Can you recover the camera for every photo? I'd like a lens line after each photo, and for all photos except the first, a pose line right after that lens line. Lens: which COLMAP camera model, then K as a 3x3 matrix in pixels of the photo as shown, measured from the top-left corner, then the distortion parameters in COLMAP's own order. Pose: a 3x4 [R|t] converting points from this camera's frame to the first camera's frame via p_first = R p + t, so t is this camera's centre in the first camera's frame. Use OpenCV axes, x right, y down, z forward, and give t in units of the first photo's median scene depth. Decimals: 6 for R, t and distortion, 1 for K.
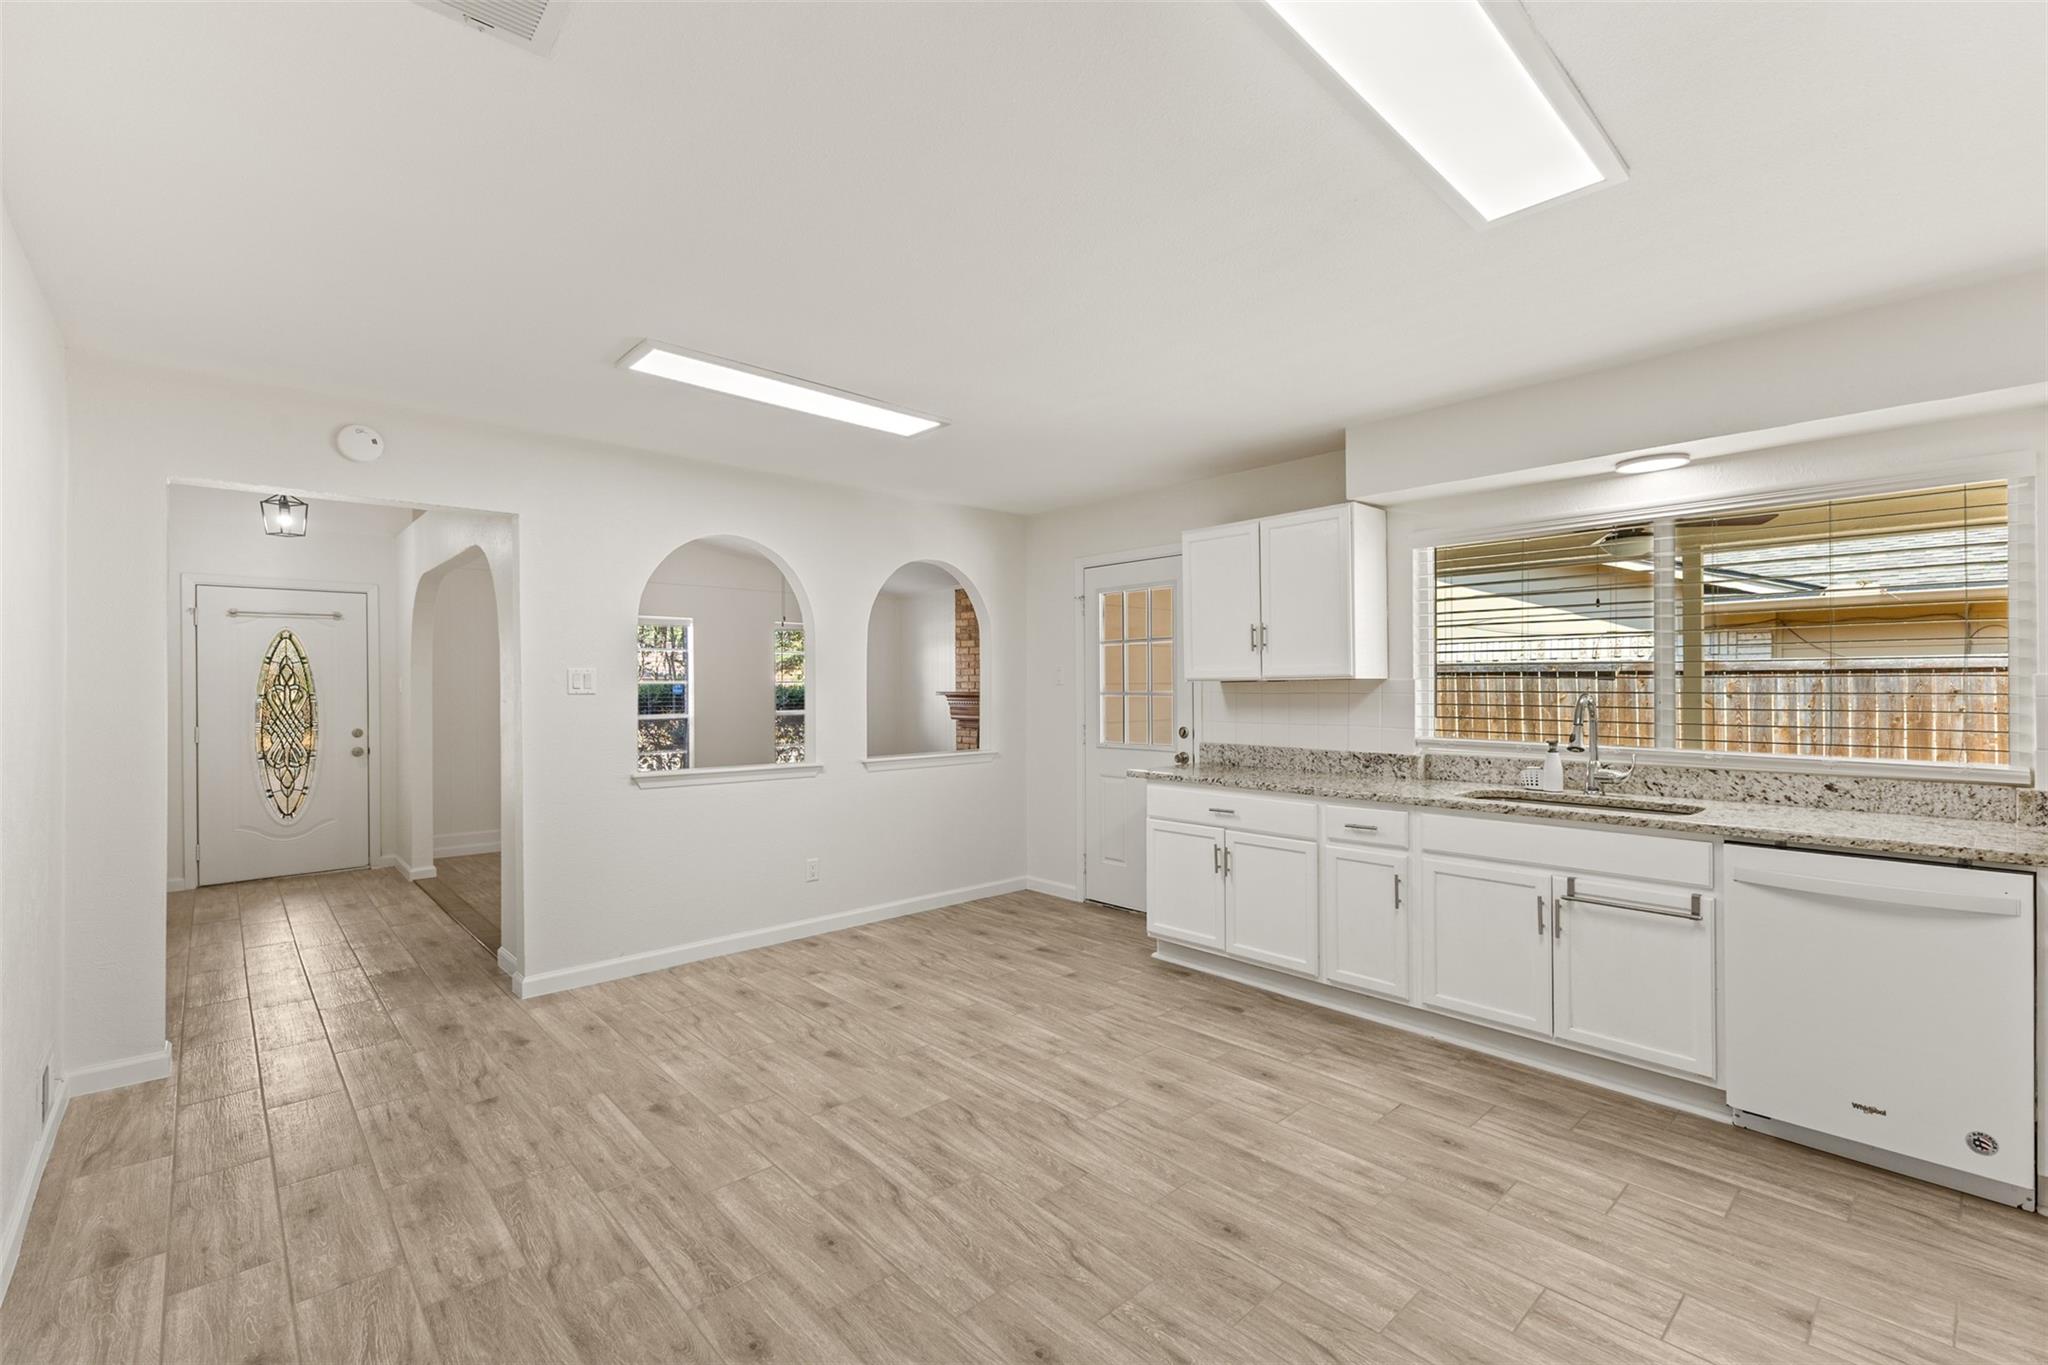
lens RADIAL K [[881.1, 0, 1034.9], [0, 881.1, 689.8], [0, 0, 1]] dist [0.016614, -0.005475]
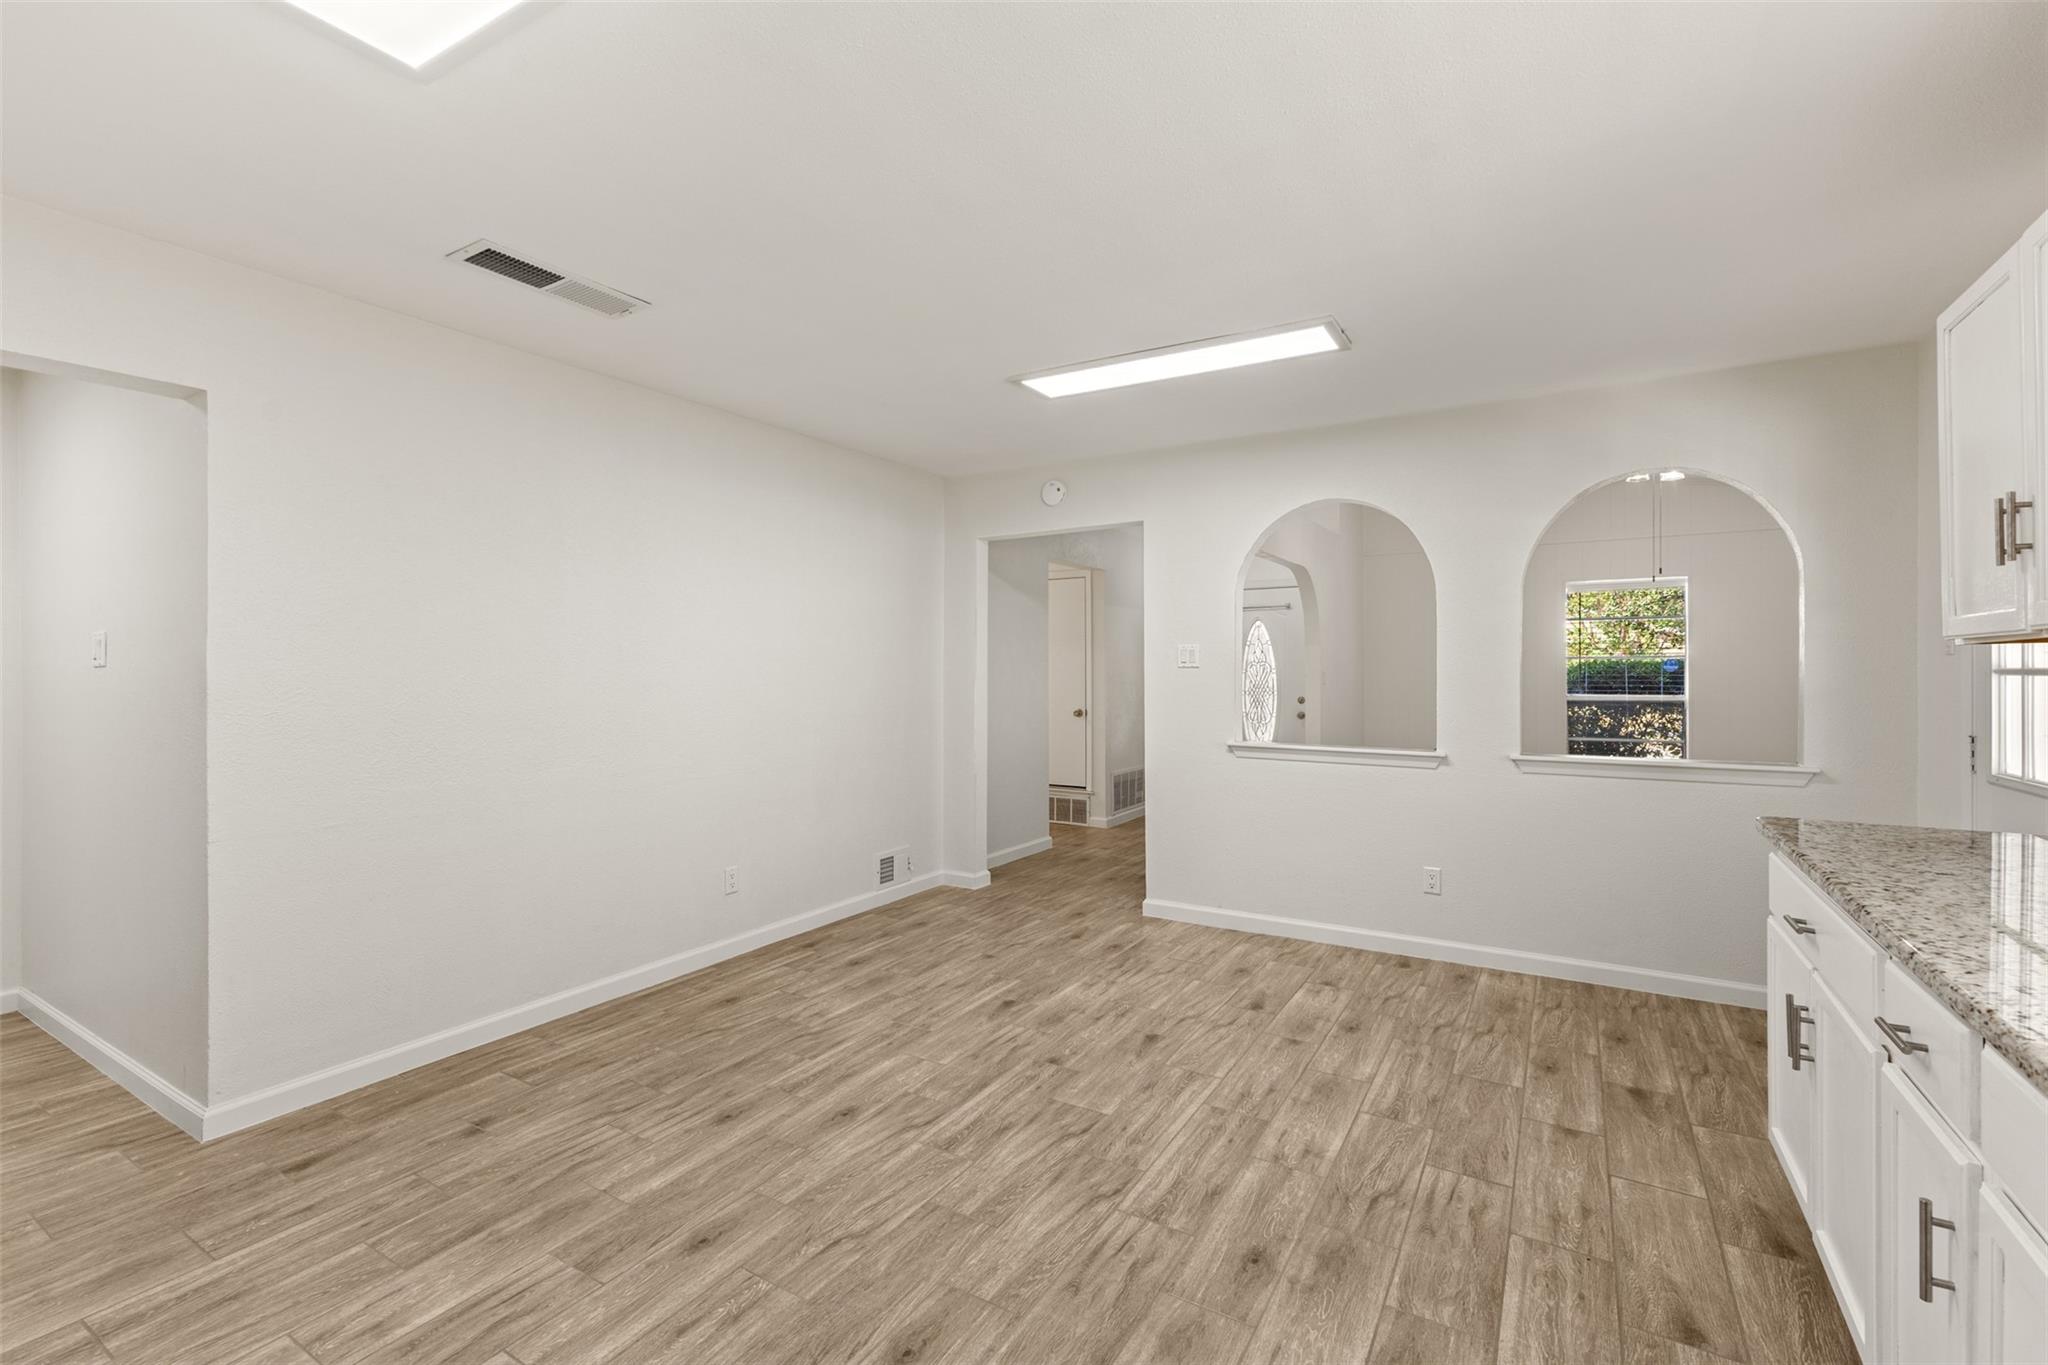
lens RADIAL K [[894.6, 0, 1027.0], [0, 894.6, 674.4], [0, 0, 1]] dist [0.008909, 0.000035]
pose [[0.273731, 0.009064, -0.961763, 0.674478], [-0.002017, 0.999959, 0.008850, 0.004801], [0.961804, -0.000483, 0.273738, 0.597852]]
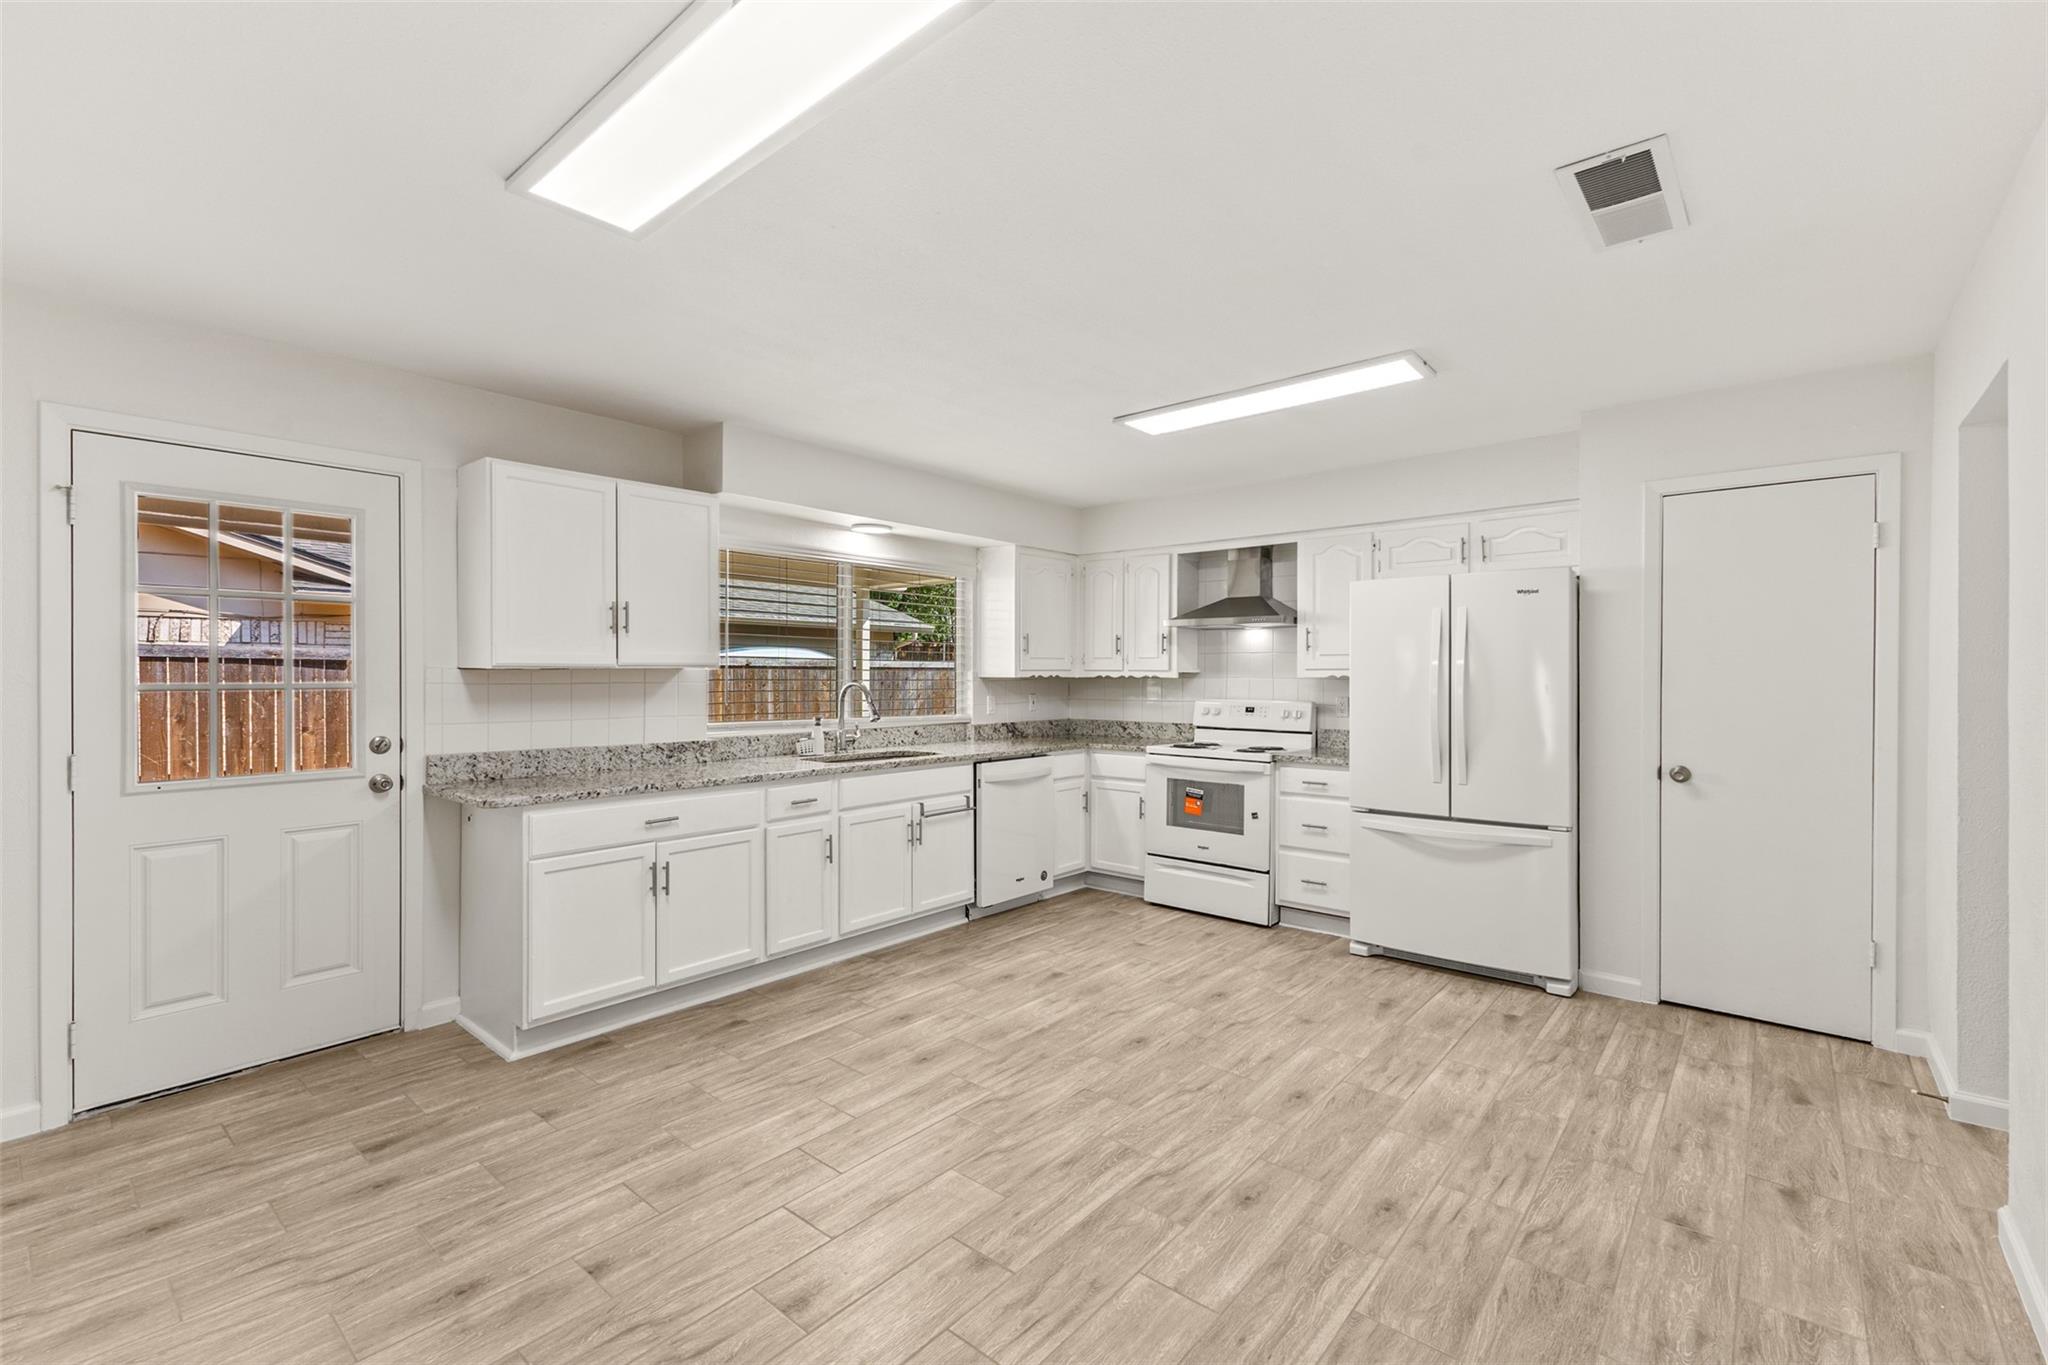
lens RADIAL K [[876.5, 0, 1024.1], [0, 876.5, 676.1], [0, 0, 1]] dist [0.007773, -0.000235]
pose [[-0.115302, 0.002894, 0.993326, -0.824174], [0.003390, 0.999991, -0.002519, 0.000591], [-0.993325, 0.003077, -0.115311, 0.916595]]
